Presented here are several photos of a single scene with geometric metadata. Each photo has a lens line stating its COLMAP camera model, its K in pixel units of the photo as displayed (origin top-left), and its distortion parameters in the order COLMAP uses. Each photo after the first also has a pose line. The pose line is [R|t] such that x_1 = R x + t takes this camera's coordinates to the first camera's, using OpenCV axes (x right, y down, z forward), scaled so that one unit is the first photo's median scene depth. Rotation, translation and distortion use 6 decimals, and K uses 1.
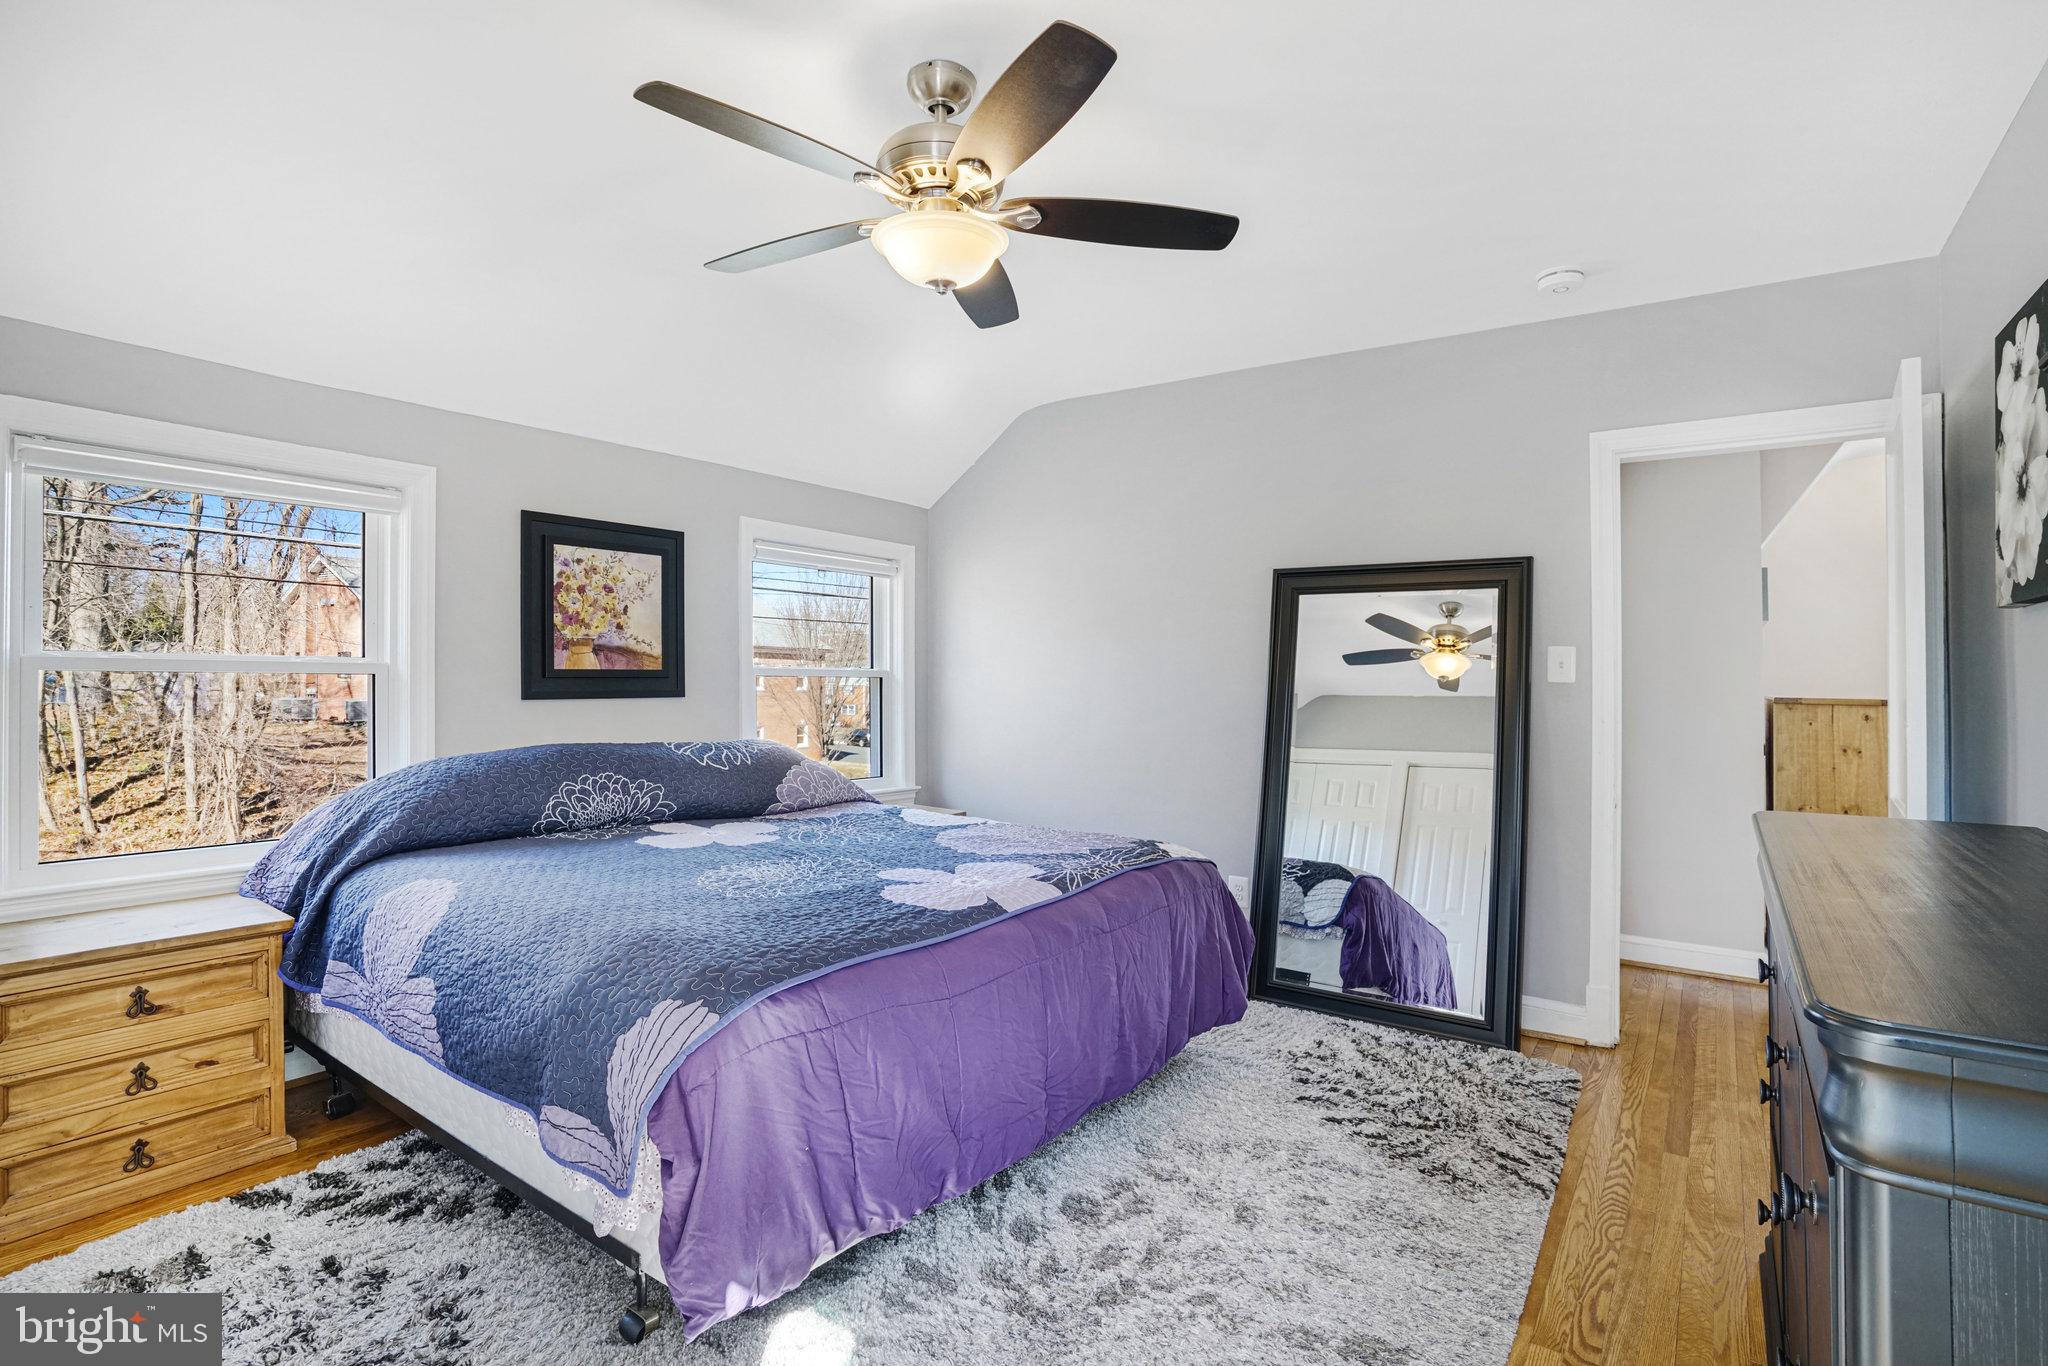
lens RADIAL K [[974.3, 0, 1015.5], [0, 974.3, 659.7], [0, 0, 1]] dist [-0.044503, 0.018140]
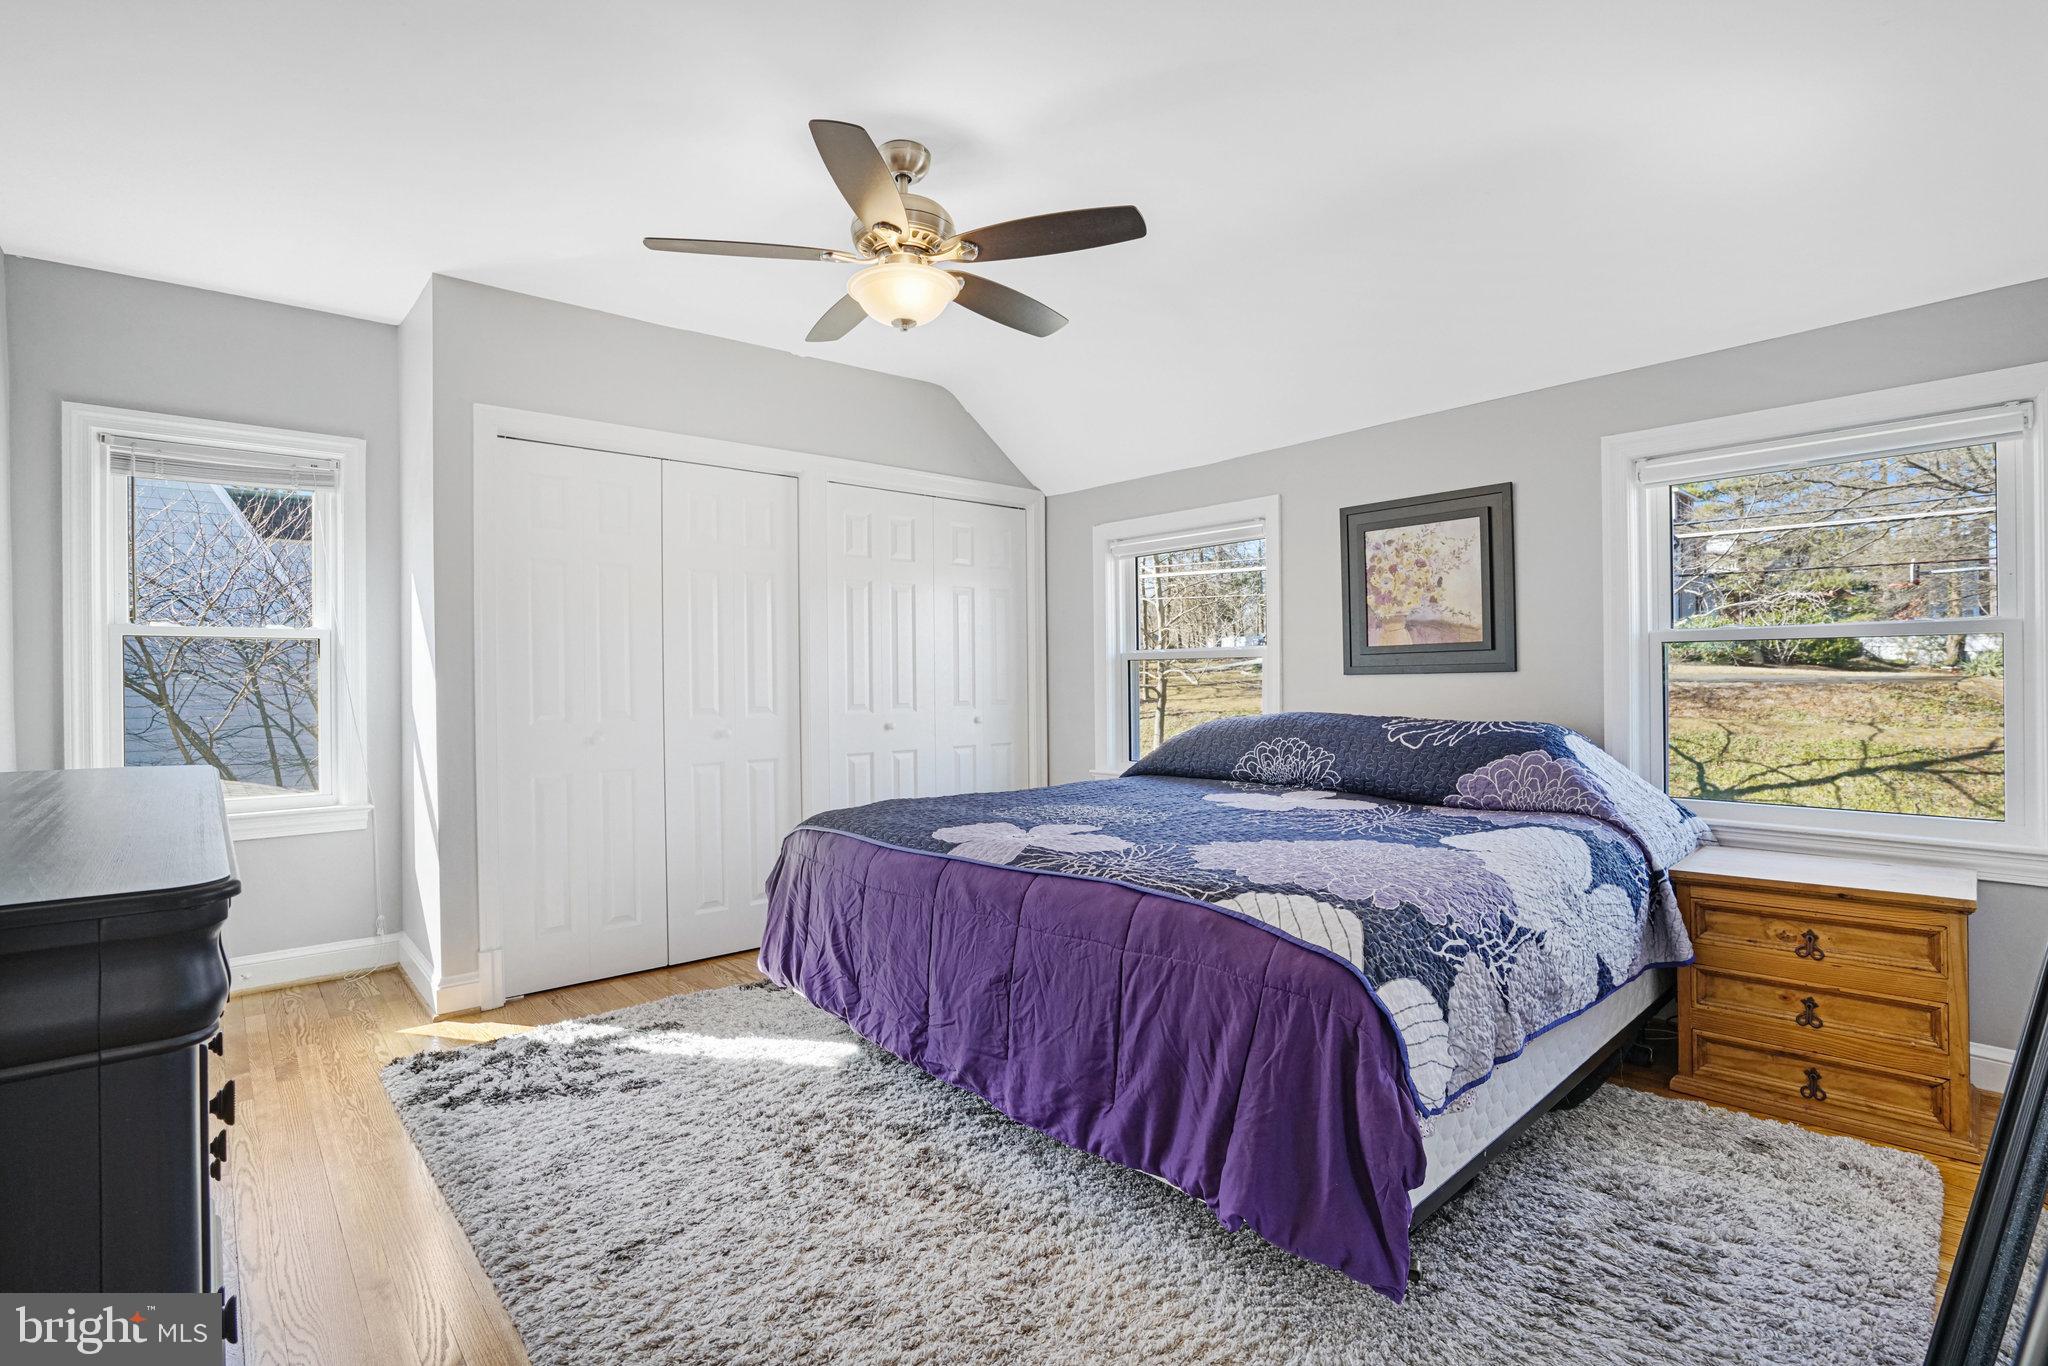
lens RADIAL K [[958.2, 0, 1014.3], [0, 958.2, 680.2], [0, 0, 1]] dist [-0.056419, 0.023095]
pose [[-0.209396, -0.008981, -0.977790, 0.638966], [0.025998, 0.999553, -0.014748, 0.051894], [0.977485, -0.028509, -0.209069, 0.813842]]
